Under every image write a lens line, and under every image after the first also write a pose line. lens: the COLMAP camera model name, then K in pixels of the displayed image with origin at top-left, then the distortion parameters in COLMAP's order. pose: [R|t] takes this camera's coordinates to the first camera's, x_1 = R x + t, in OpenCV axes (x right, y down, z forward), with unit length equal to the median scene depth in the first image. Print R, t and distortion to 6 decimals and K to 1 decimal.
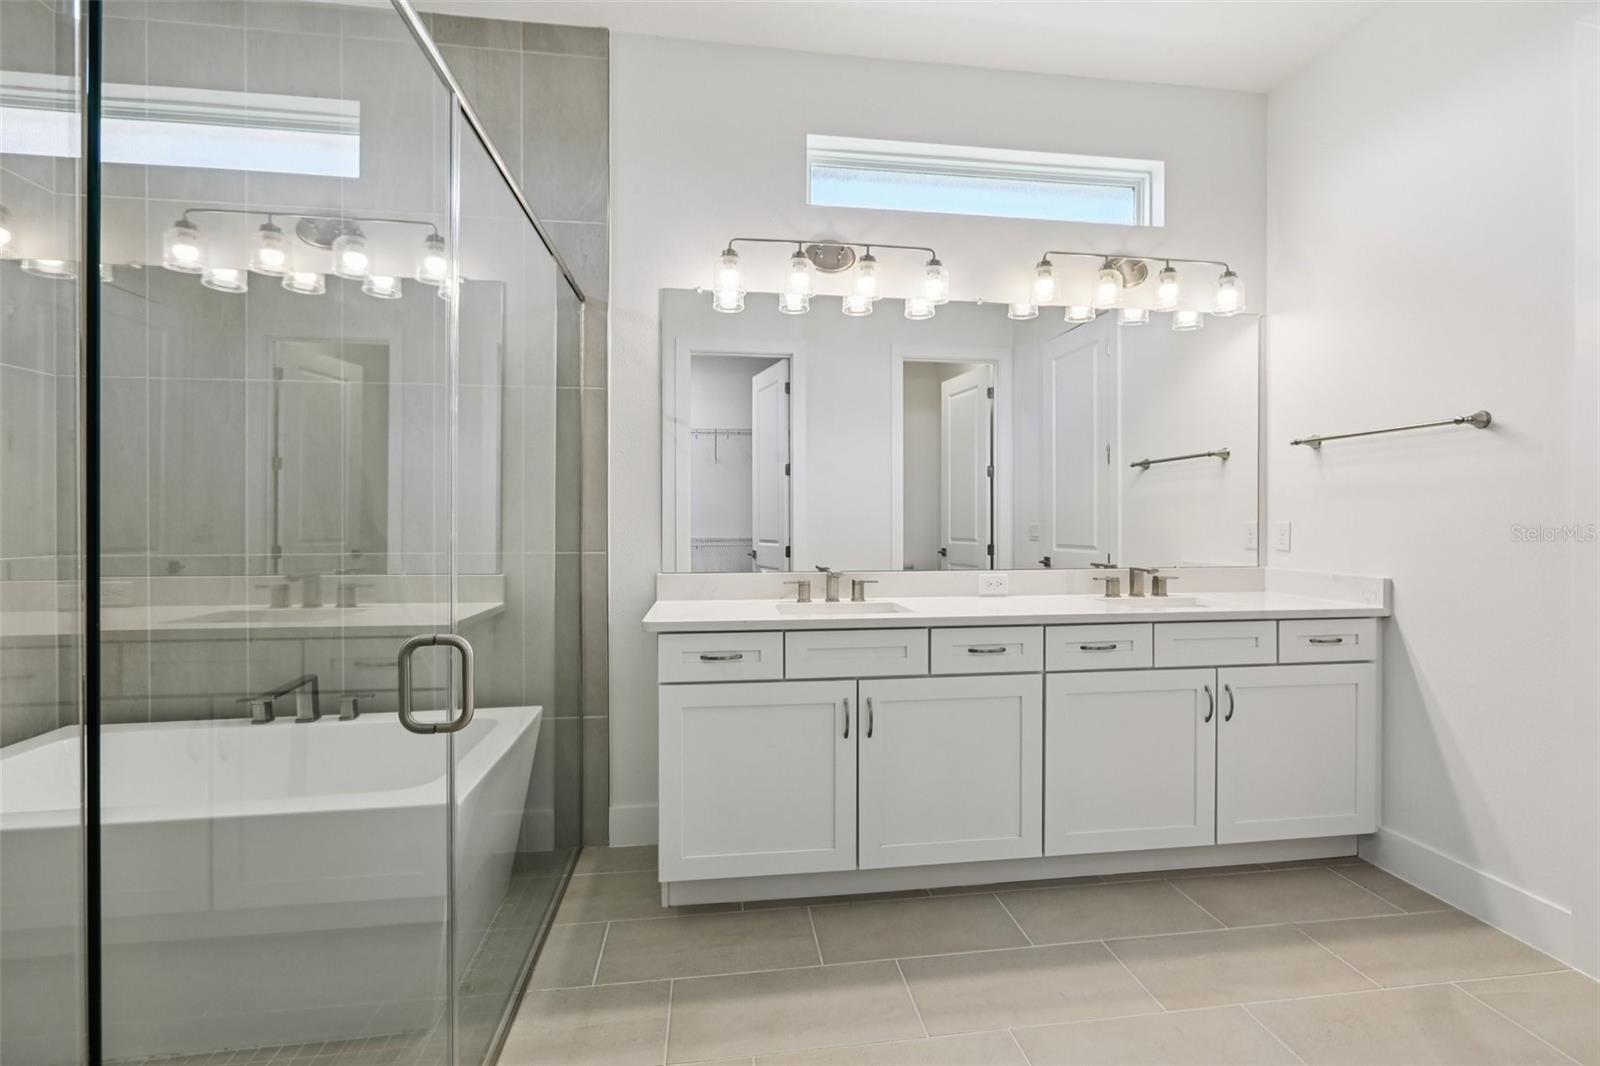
lens RADIAL K [[715.4, 0, 820.6], [0, 715.4, 509.9], [0, 0, 1]] dist [-0.002144, -0.000013]
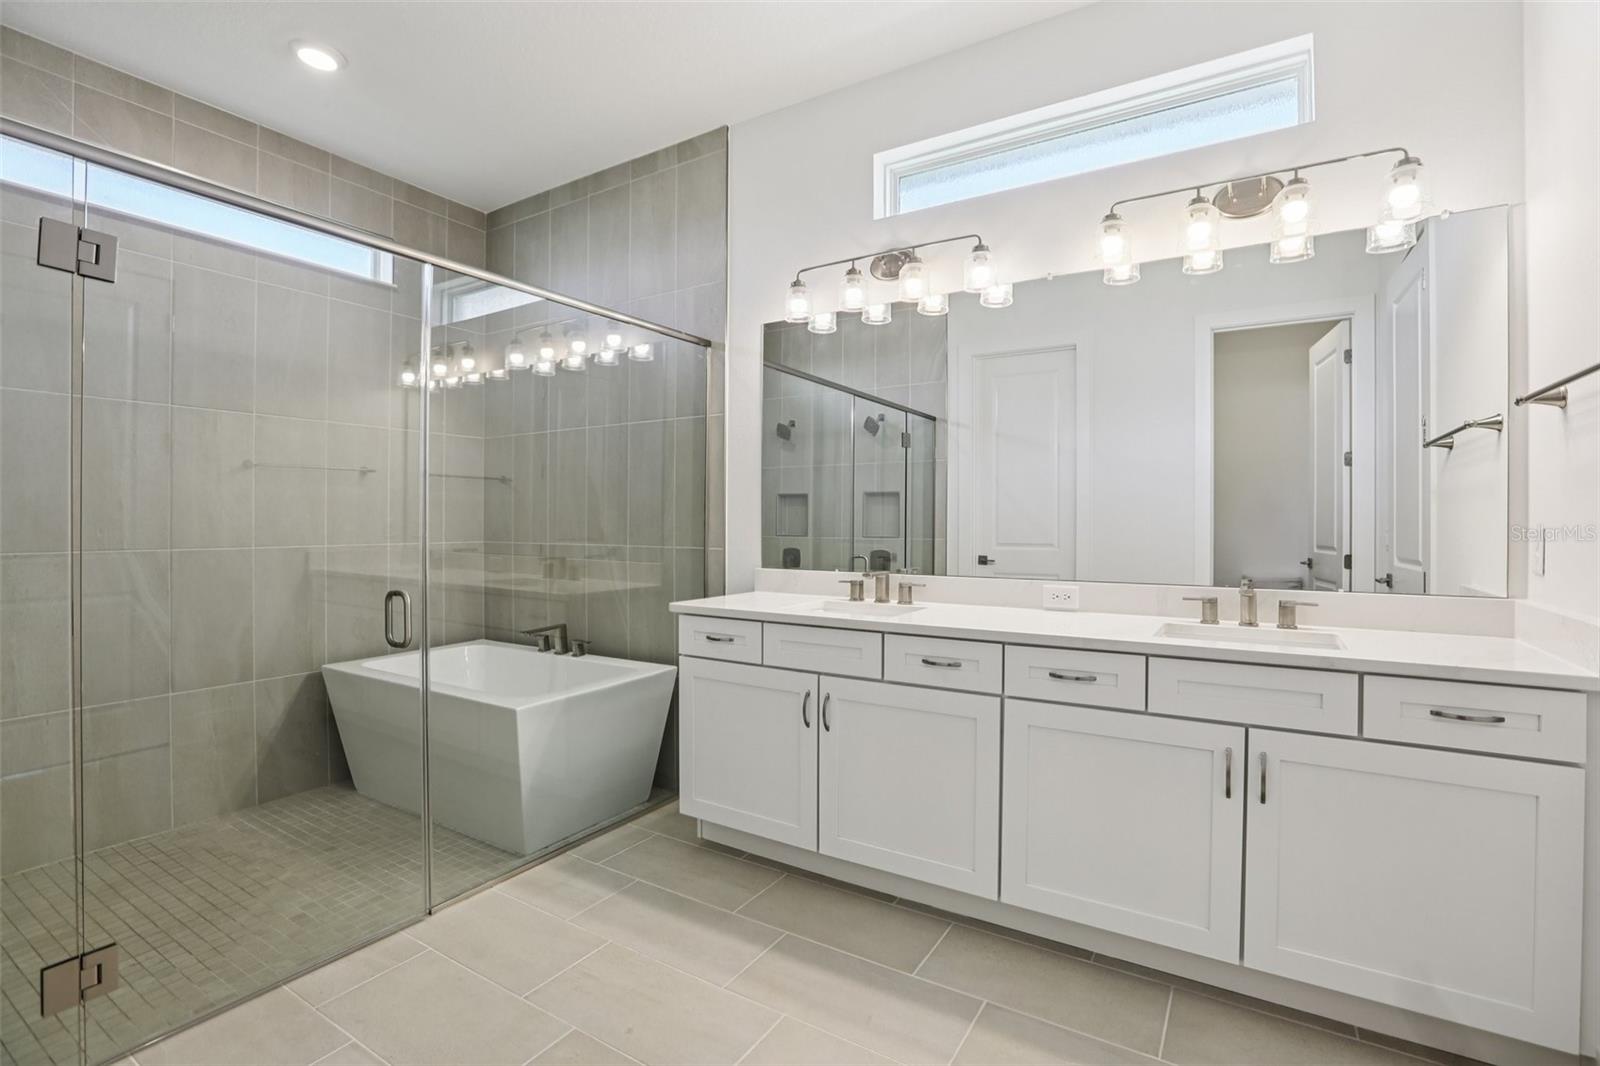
lens RADIAL K [[778.6, 0, 797.5], [0, 778.6, 494.9], [0, 0, 1]] dist [-0.044953, 0.000961]
pose [[0.746335, -0.018468, -0.665314, 0.639835], [0.002679, 0.999690, -0.024745, 0.000474], [0.665565, 0.016686, 0.746153, 0.092574]]
